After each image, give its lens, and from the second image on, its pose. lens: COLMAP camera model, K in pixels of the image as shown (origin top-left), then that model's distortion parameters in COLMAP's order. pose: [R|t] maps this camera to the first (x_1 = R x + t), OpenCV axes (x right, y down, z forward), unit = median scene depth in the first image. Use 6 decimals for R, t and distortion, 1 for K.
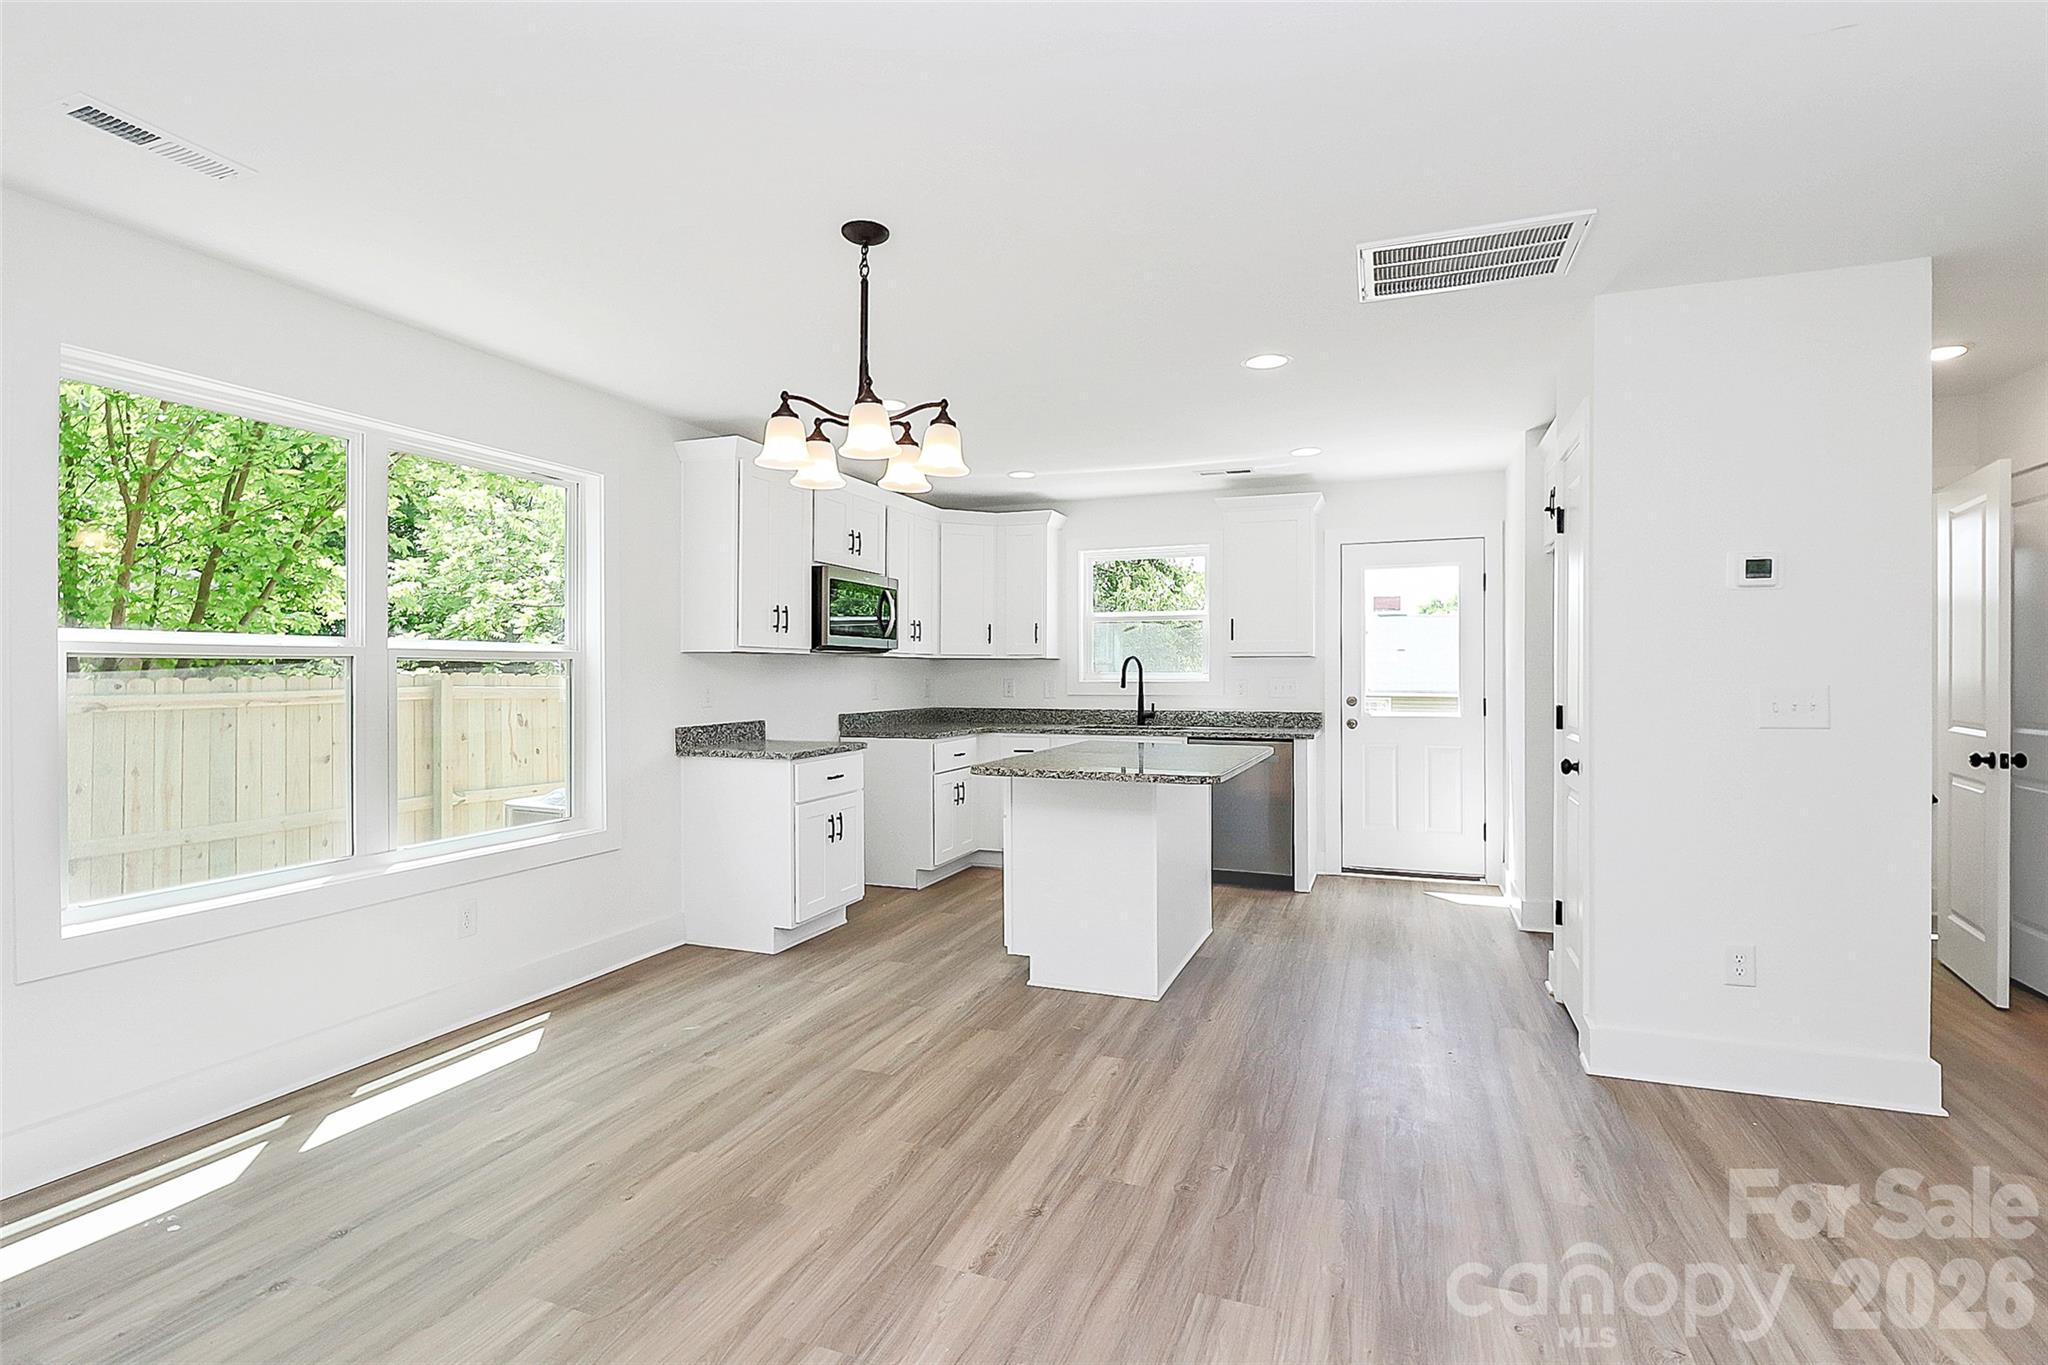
lens RADIAL K [[971.7, 0, 1024.0], [0, 971.7, 682.5], [0, 0, 1]] dist [0.002113, -0.021081]
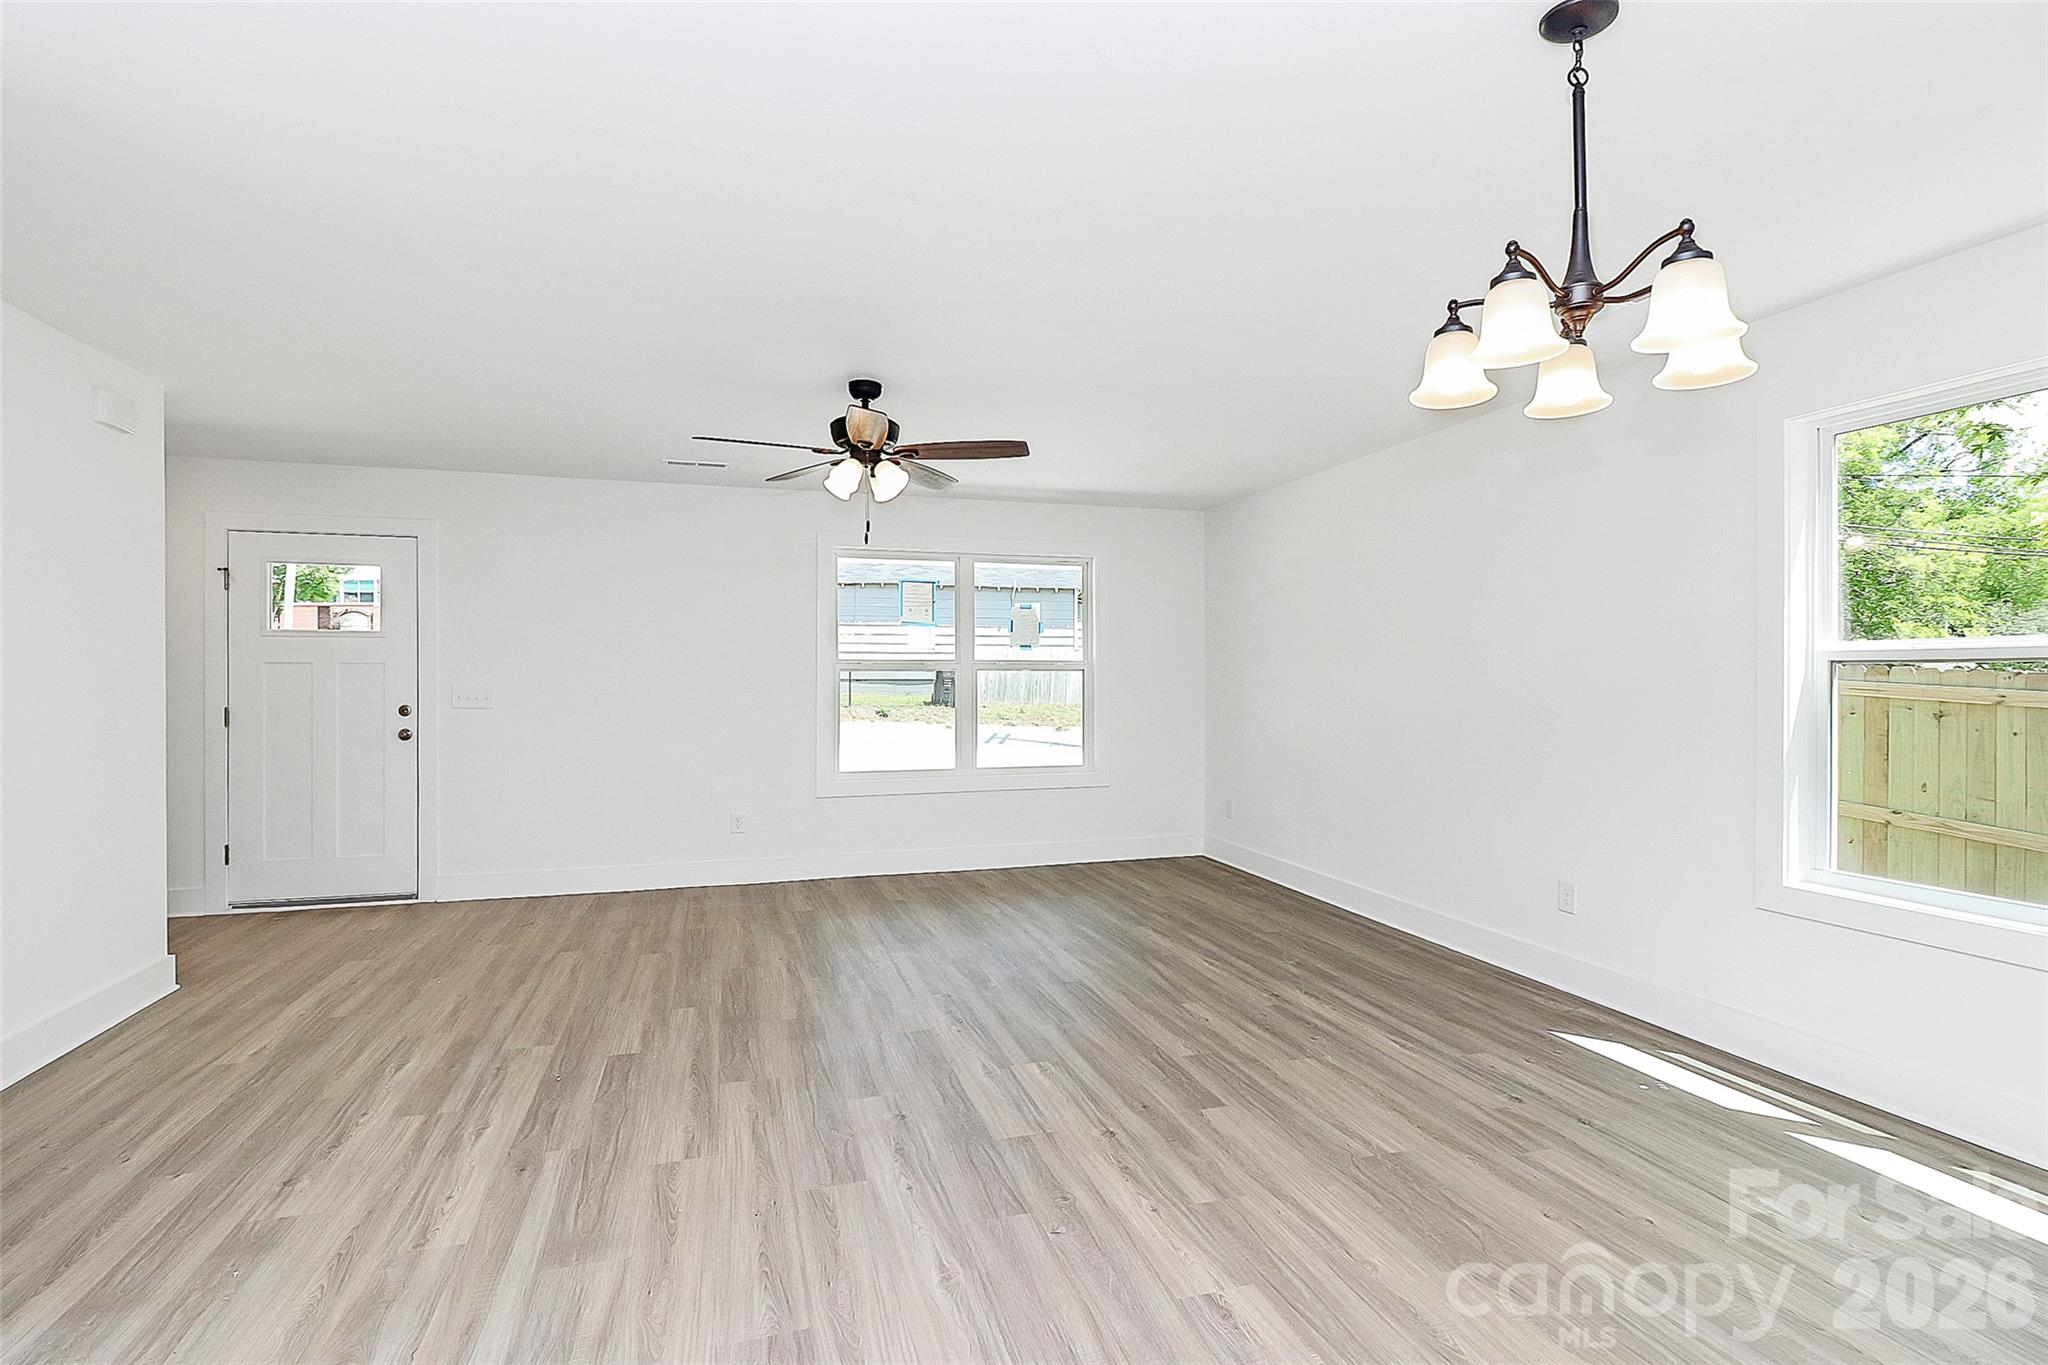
lens RADIAL K [[968.2, 0, 1024.0], [0, 968.2, 682.5], [0, 0, 1]] dist [0.002060, -0.008500]
pose [[-0.785314, 0.002802, -0.619091, 0.254088], [-0.005447, 0.999920, 0.011434, -0.005270], [0.619073, 0.012352, -0.785236, 0.598601]]
